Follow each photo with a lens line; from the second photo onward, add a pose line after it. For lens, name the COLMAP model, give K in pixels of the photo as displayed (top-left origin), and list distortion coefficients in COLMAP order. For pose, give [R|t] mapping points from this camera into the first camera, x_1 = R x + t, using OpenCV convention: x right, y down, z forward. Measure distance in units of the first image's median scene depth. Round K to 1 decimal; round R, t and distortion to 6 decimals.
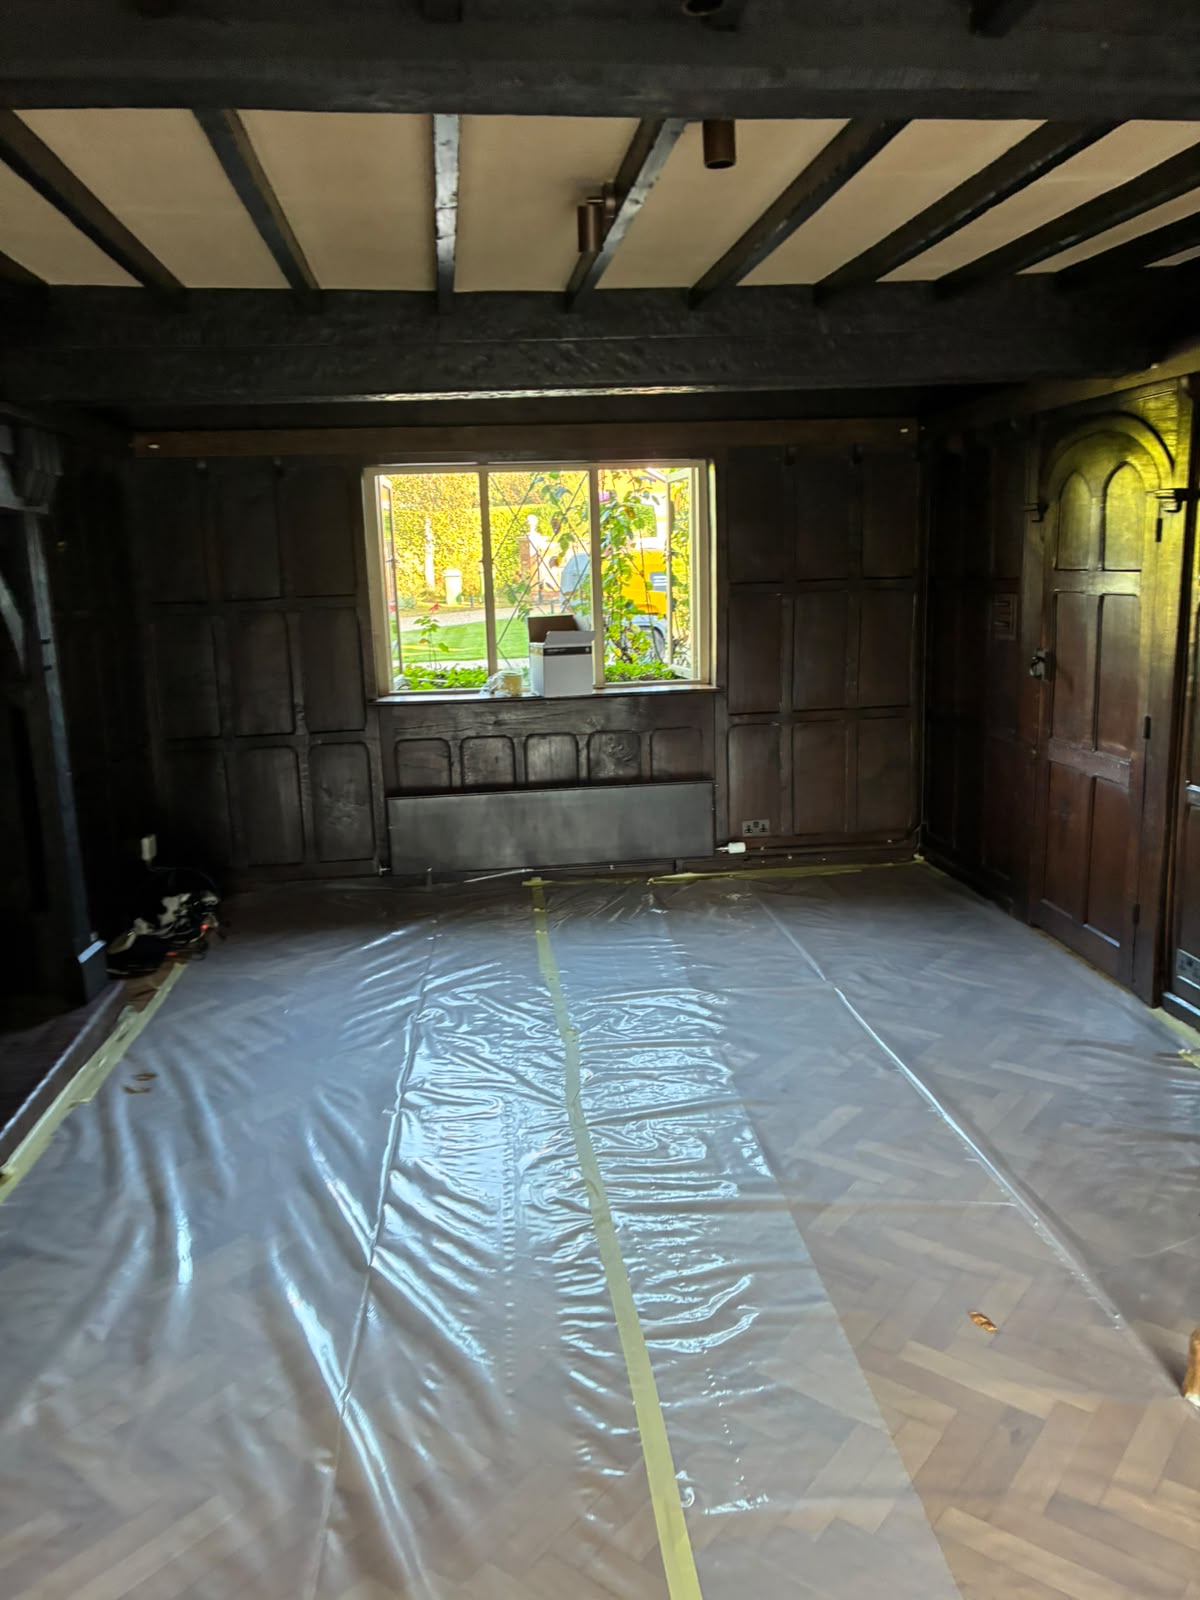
lens RADIAL K [[1218.3, 0, 599.2], [0, 1218.3, 775.1], [0, 0, 1]] dist [0.047536, -0.003122]
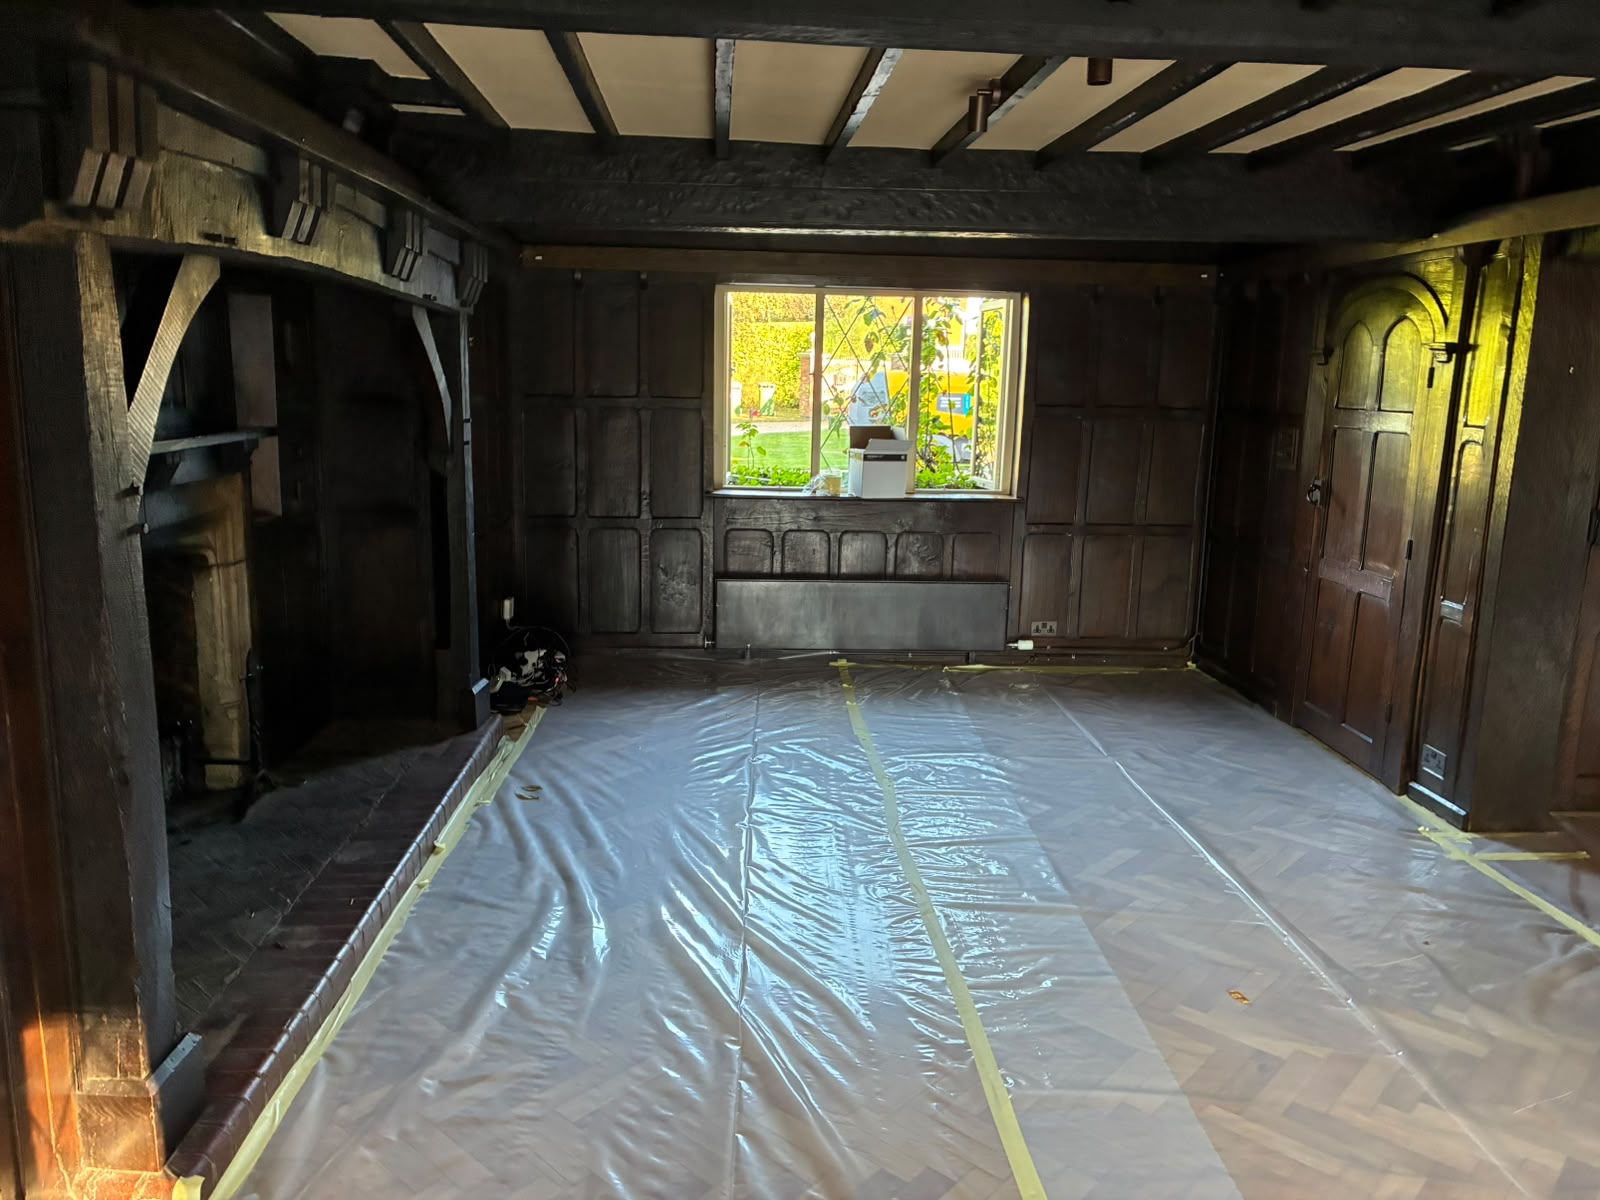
lens RADIAL K [[1218.3, 0, 800.6], [0, 1218.3, 593.1], [0, 0, 1]] dist [0.047536, -0.003122]
pose [[0.996989, 0.063218, -0.044893, -0.060906], [-0.063238, 0.997998, 0.000983, 0.034379], [0.044866, 0.001859, 0.998991, -0.160046]]
